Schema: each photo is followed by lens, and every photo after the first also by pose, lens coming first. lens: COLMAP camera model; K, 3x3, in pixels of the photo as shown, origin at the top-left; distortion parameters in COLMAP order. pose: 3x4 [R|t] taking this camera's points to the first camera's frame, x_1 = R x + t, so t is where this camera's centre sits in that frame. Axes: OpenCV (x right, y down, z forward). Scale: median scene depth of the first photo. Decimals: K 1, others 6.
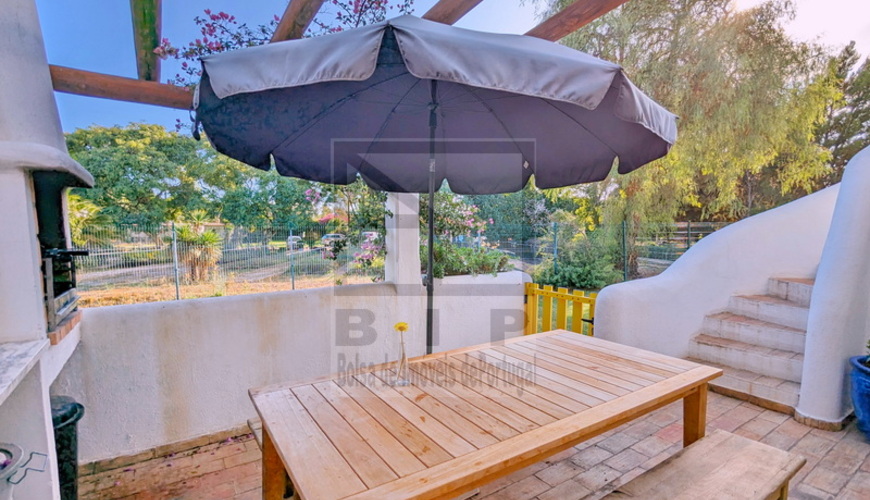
lens RADIAL K [[412.3, 0, 433.8], [0, 412.3, 267.9], [0, 0, 1]] dist [-0.001234, -0.000036]
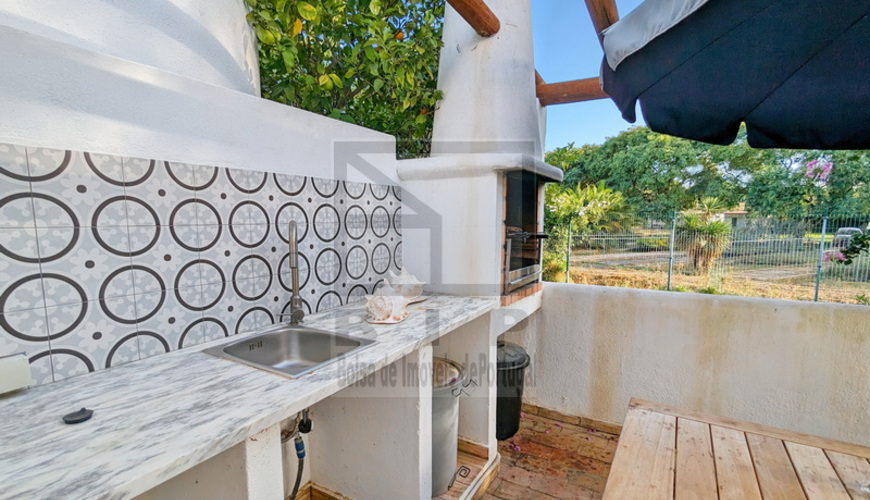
lens RADIAL K [[412.3, 0, 433.8], [0, 412.3, 267.9], [0, 0, 1]] dist [-0.001234, -0.000036]
pose [[0.436663, 0.112572, -0.892554, 0.079234], [-0.087680, 0.992742, 0.082312, -0.012132], [0.895342, 0.042317, 0.443364, 0.133285]]
